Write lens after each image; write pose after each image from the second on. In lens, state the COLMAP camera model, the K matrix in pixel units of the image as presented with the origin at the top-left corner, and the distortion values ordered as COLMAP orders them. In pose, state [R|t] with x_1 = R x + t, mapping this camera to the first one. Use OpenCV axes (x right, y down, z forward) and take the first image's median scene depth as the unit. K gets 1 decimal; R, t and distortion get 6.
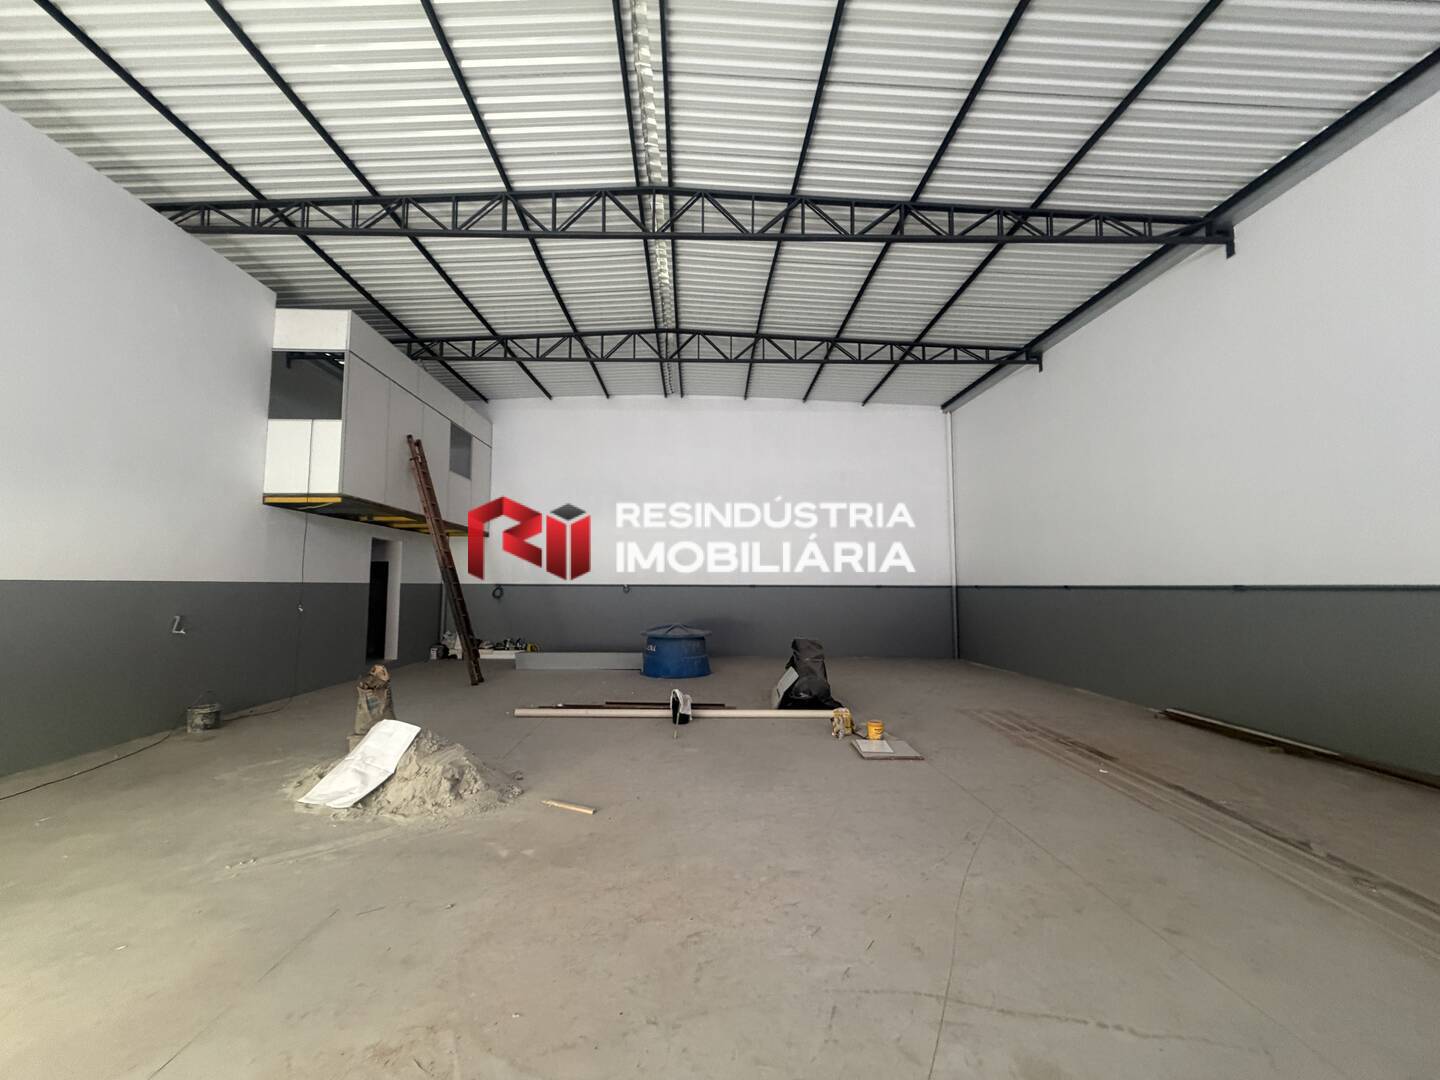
lens RADIAL K [[574.1, 0, 716.9], [0, 574.1, 540.4], [0, 0, 1]] dist [0.002389, -0.000285]
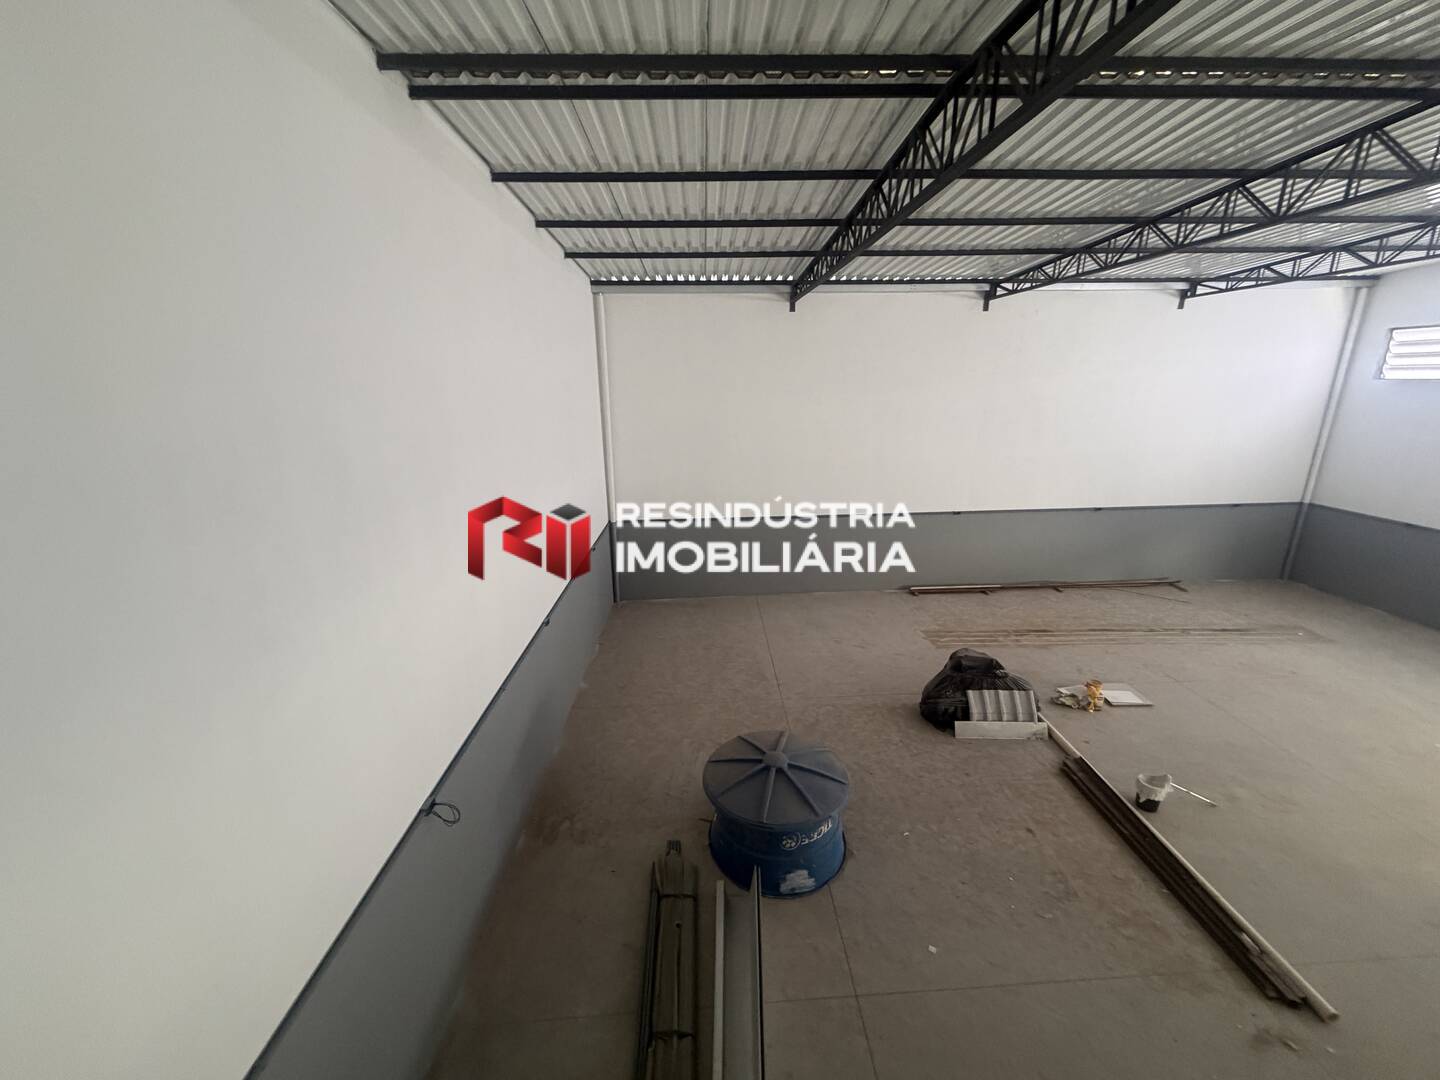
lens RADIAL K [[574.1, 0, 716.9], [0, 574.1, 540.4], [0, 0, 1]] dist [0.002389, -0.000285]
pose [[-0.014067, -0.277743, 0.960552, -0.670062], [-0.064247, 0.958914, 0.276328, -0.229258], [-0.997835, -0.057825, -0.031333, 1.462137]]
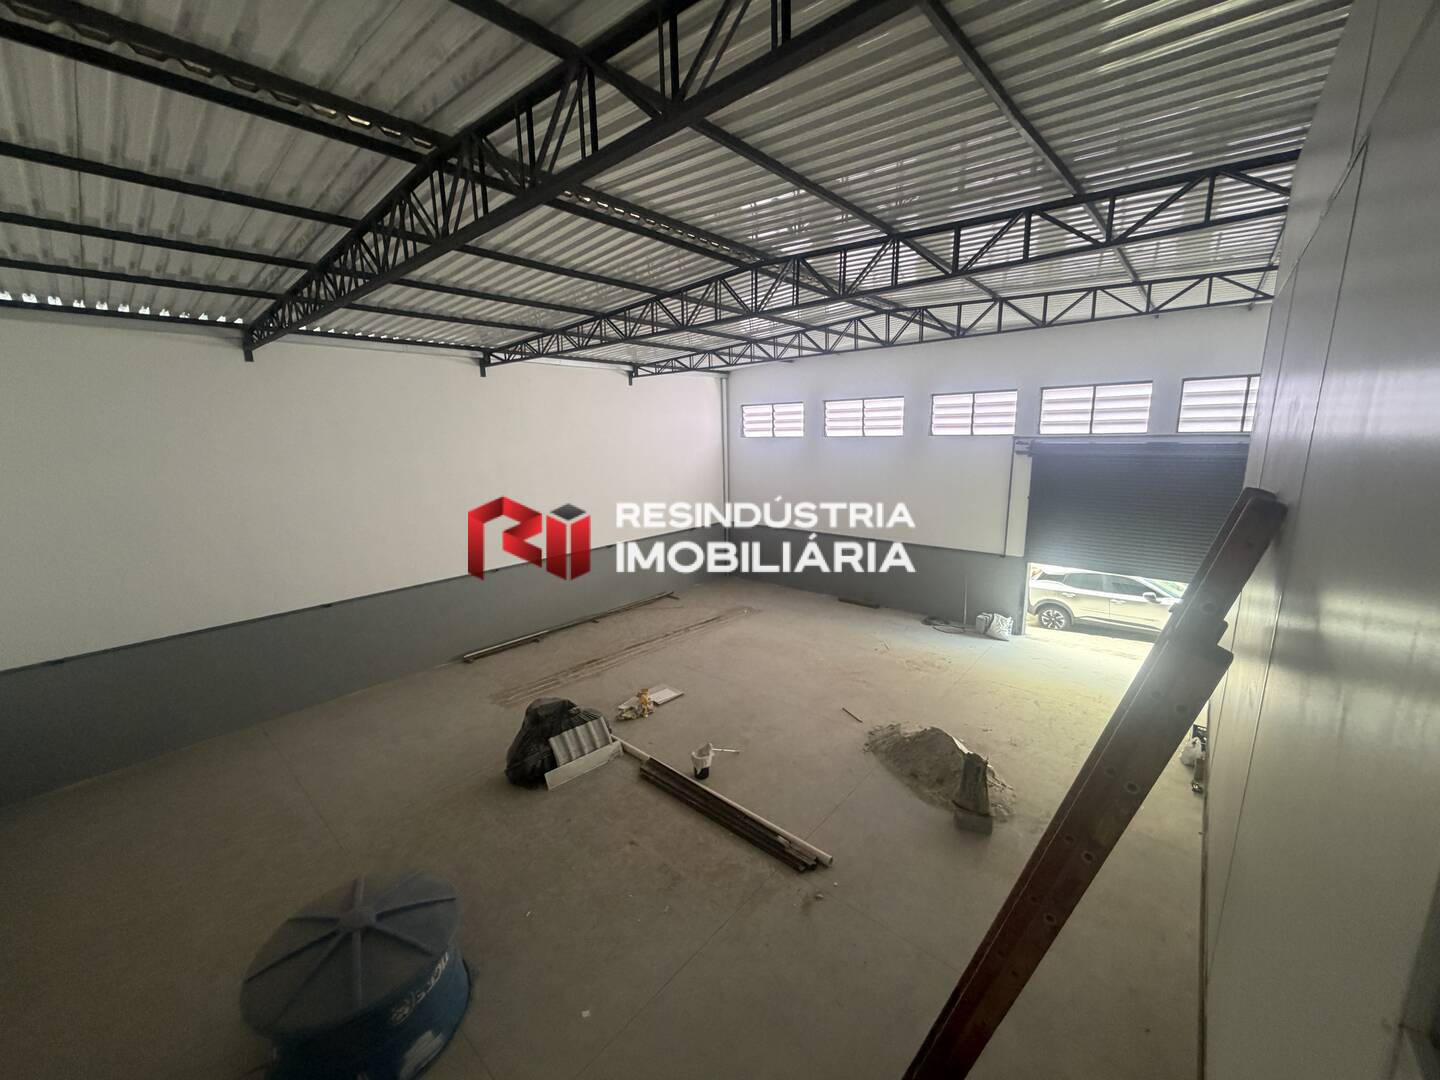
lens RADIAL K [[572.6, 0, 717.1], [0, 572.6, 541.9], [0, 0, 1]] dist [-0.000131, -0.000292]
pose [[-0.733224, -0.120559, 0.669214, -0.645540], [-0.036406, 0.989706, 0.138408, -0.227681], [-0.679012, 0.077121, -0.730065, 1.489586]]
